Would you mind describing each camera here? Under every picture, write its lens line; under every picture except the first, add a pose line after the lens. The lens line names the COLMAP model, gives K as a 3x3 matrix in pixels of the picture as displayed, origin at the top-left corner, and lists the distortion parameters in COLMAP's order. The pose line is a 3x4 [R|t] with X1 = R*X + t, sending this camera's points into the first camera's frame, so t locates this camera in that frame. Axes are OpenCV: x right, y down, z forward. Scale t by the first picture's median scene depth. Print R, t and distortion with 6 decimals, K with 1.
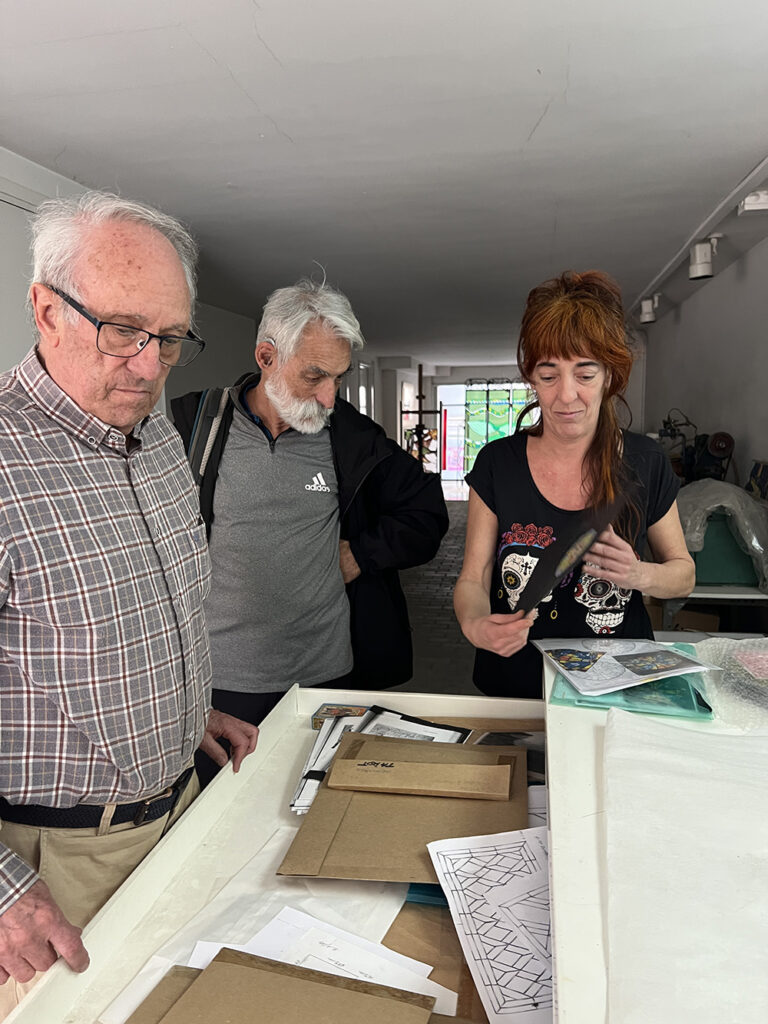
lens RADIAL K [[769.1, 0, 382.1], [0, 769.1, 512.2], [0, 0, 1]] dist [-0.015472, -0.023565]
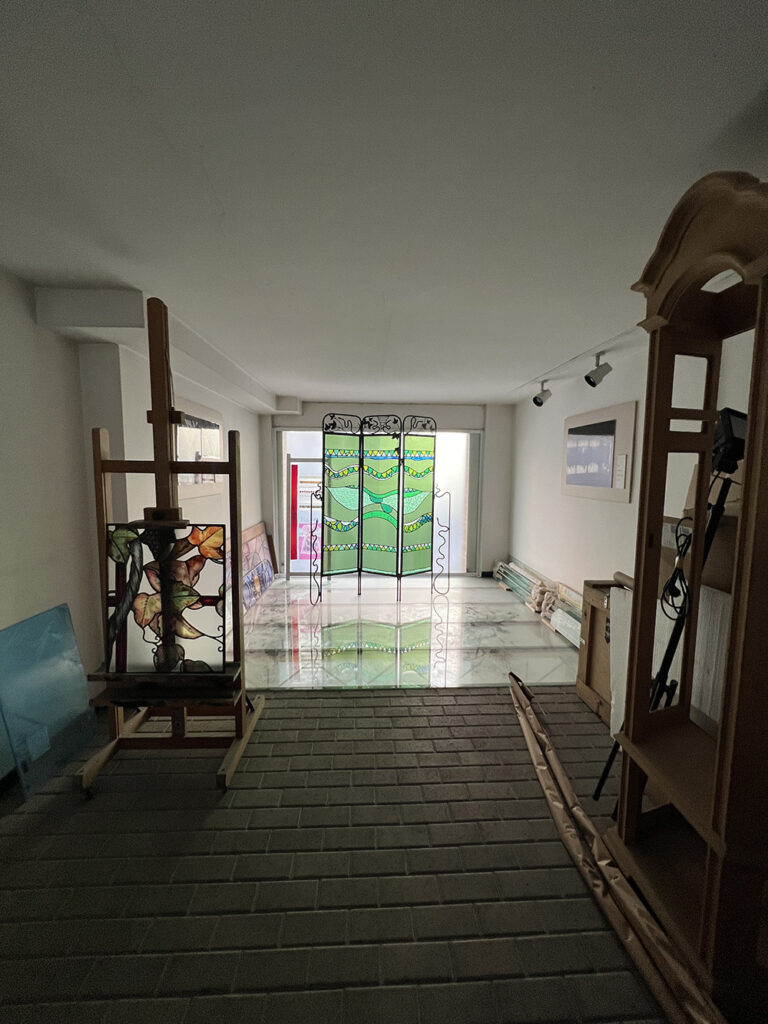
lens RADIAL K [[410.2, 0, 385.4], [0, 410.2, 511.6], [0, 0, 1]] dist [-0.002824, 0.000034]
pose [[0.970169, -0.001374, 0.242424, 0.079743], [0.008814, 0.999523, -0.029609, -0.091224], [-0.242268, 0.030862, 0.969718, 0.699060]]
